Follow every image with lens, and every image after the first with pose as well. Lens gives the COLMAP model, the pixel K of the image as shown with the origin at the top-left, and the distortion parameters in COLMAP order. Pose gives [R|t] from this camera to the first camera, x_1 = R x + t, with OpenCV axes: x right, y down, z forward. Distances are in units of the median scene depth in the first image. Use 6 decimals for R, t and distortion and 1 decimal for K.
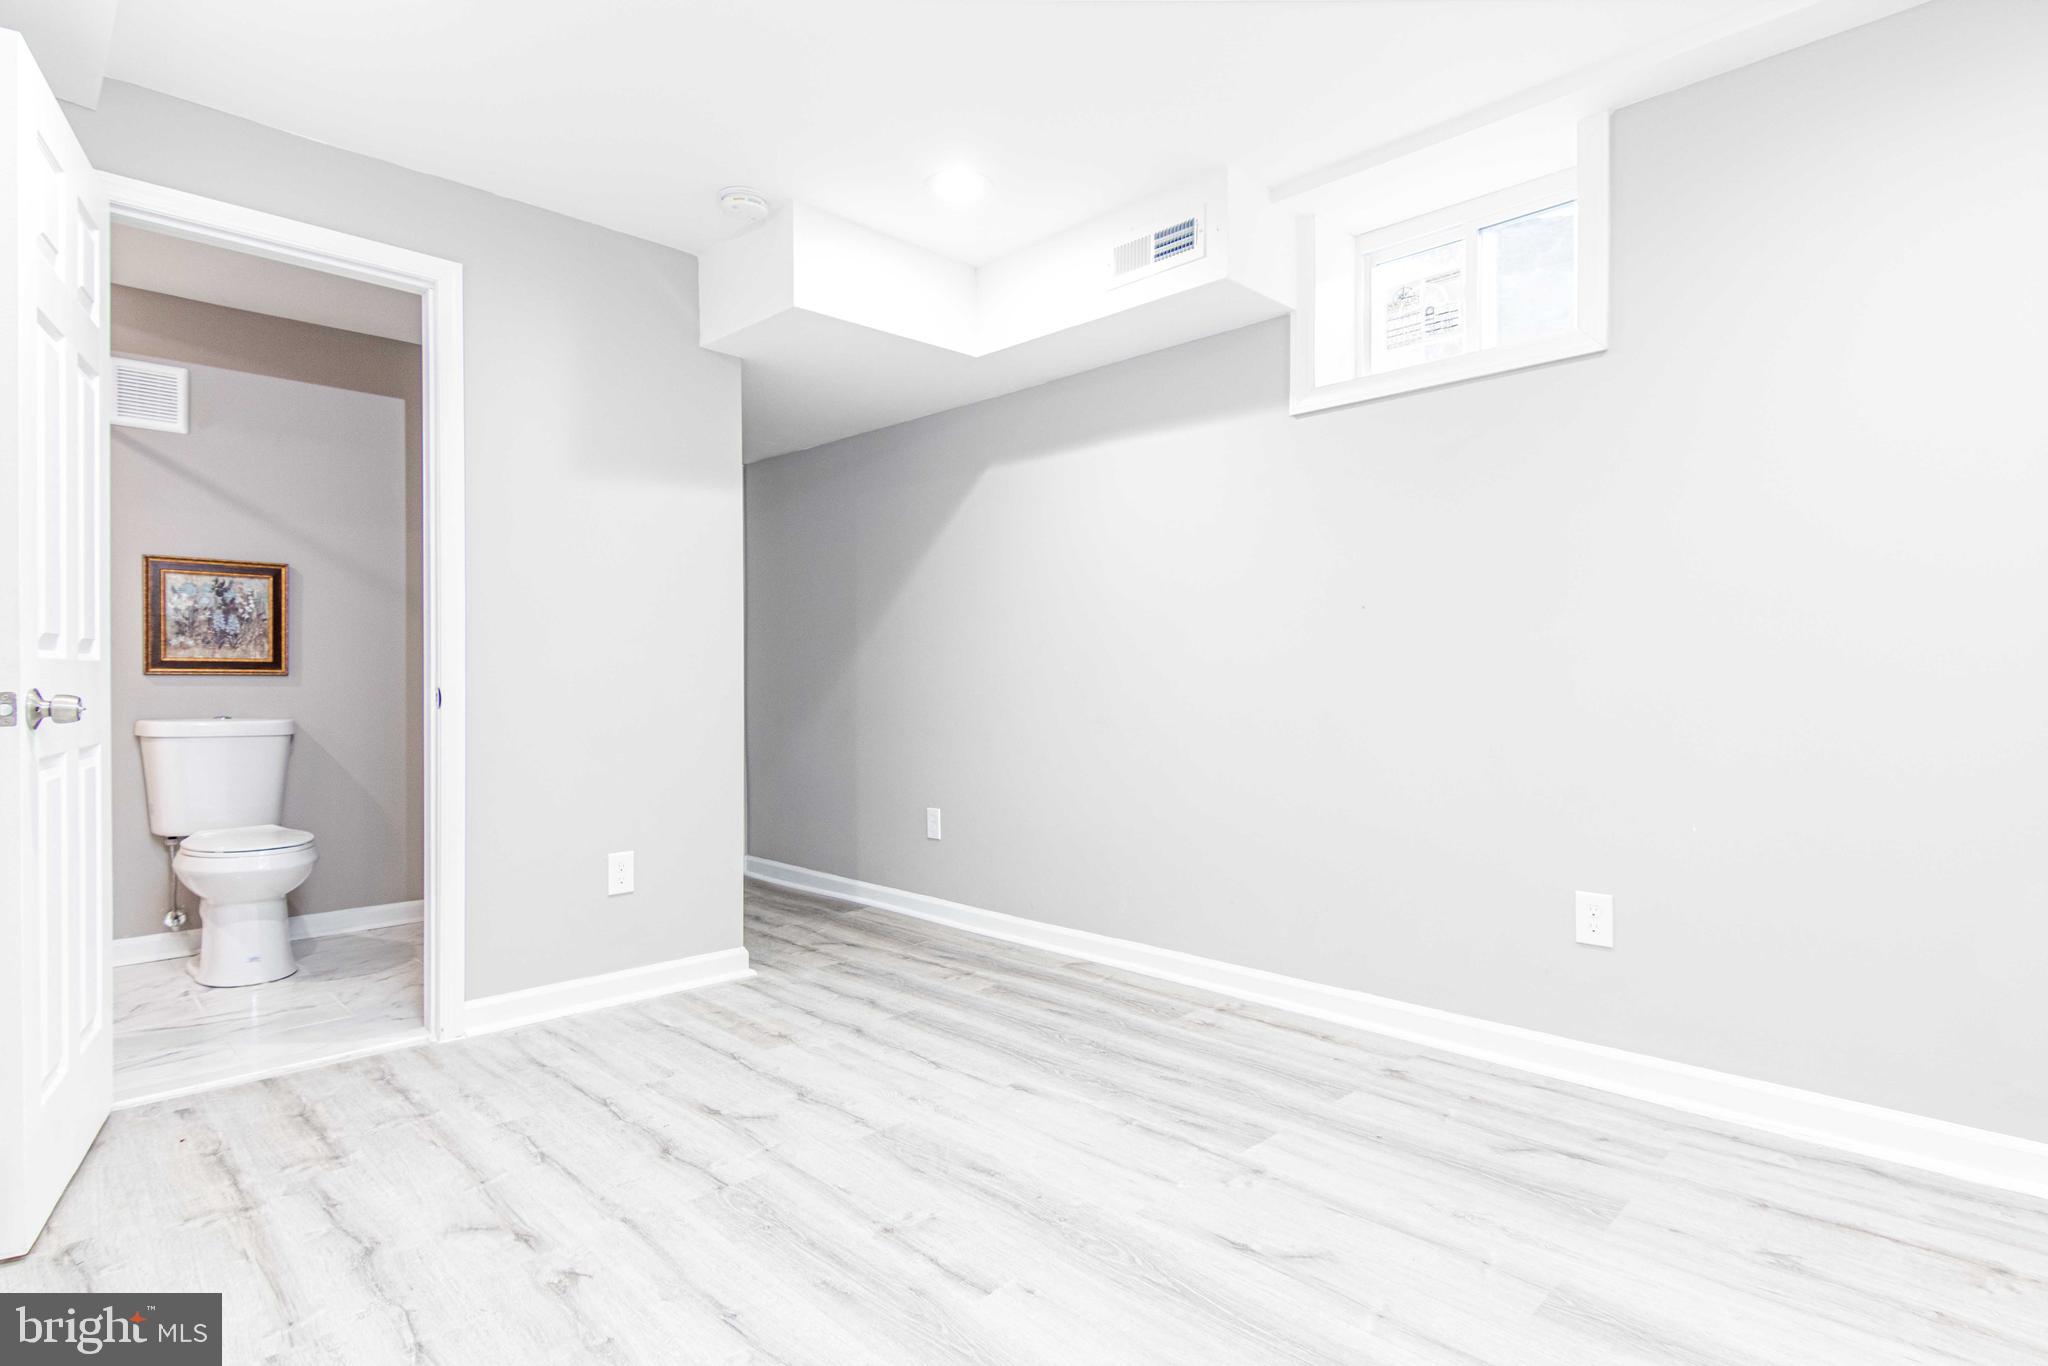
lens RADIAL K [[1032.8, 0, 1012.0], [0, 1032.8, 694.0], [0, 0, 1]] dist [0.026720, -0.019339]
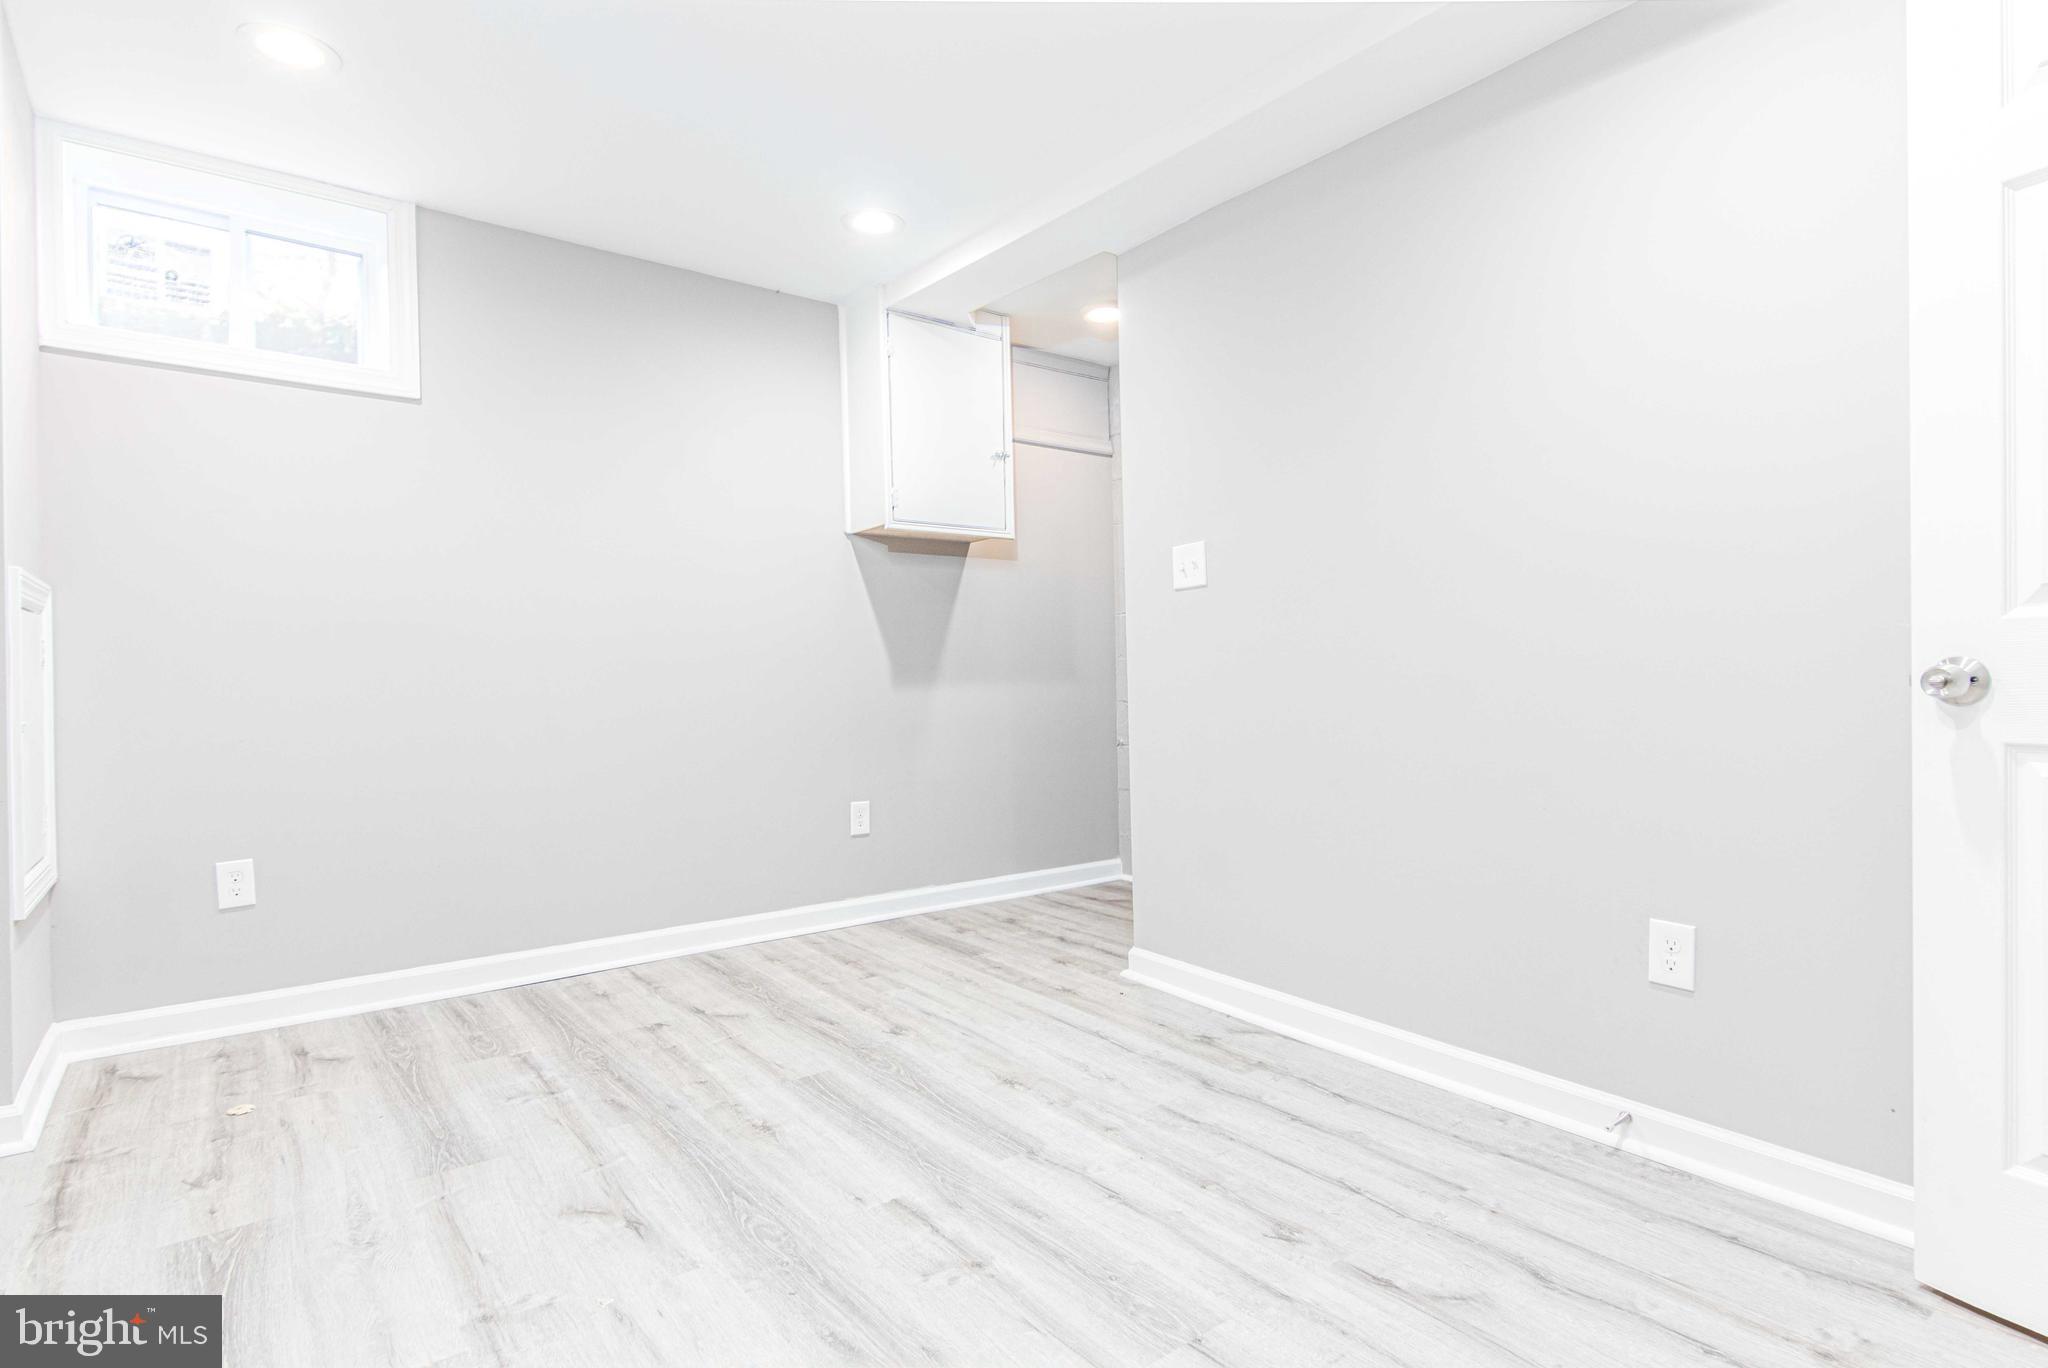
lens RADIAL K [[1035.0, 0, 1024.0], [0, 1035.0, 684.0], [0, 0, 1]] dist [-0.000477, 0.000531]
pose [[-0.993828, 0.010203, 0.110465, -0.168703], [0.012438, 0.999731, 0.019555, -0.005915], [-0.110236, 0.020808, -0.993688, 1.200267]]
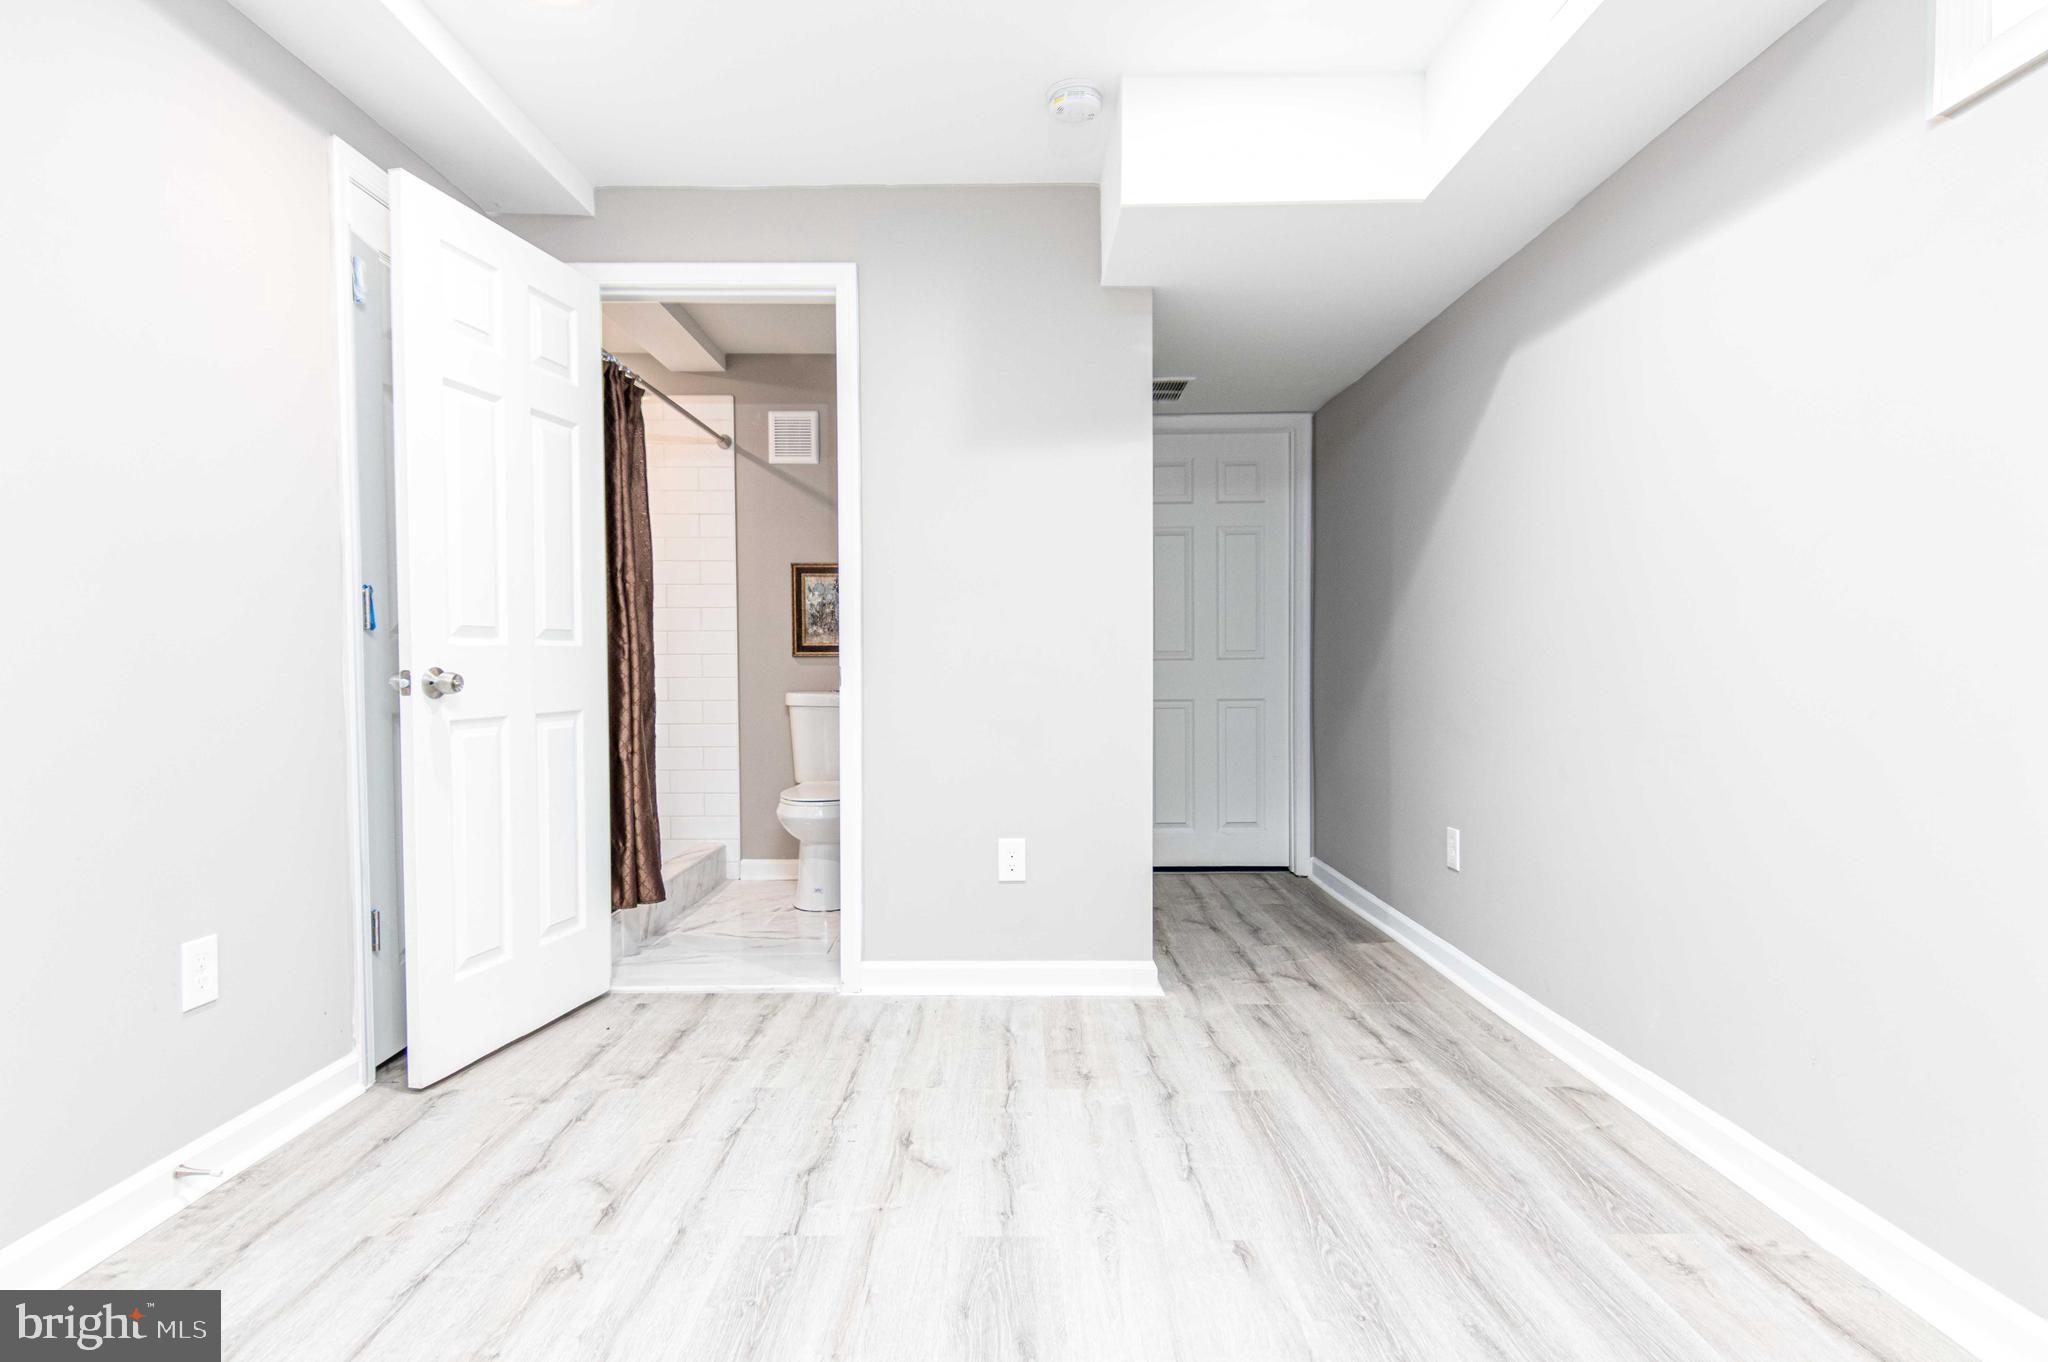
lens RADIAL K [[1032.8, 0, 1012.0], [0, 1032.8, 692.0], [0, 0, 1]] dist [0.026720, -0.019339]
pose [[0.717481, 0.016895, -0.696374, 0.319744], [-0.004611, 0.999799, 0.019506, -0.001653], [0.696563, -0.010784, 0.717414, 0.349538]]
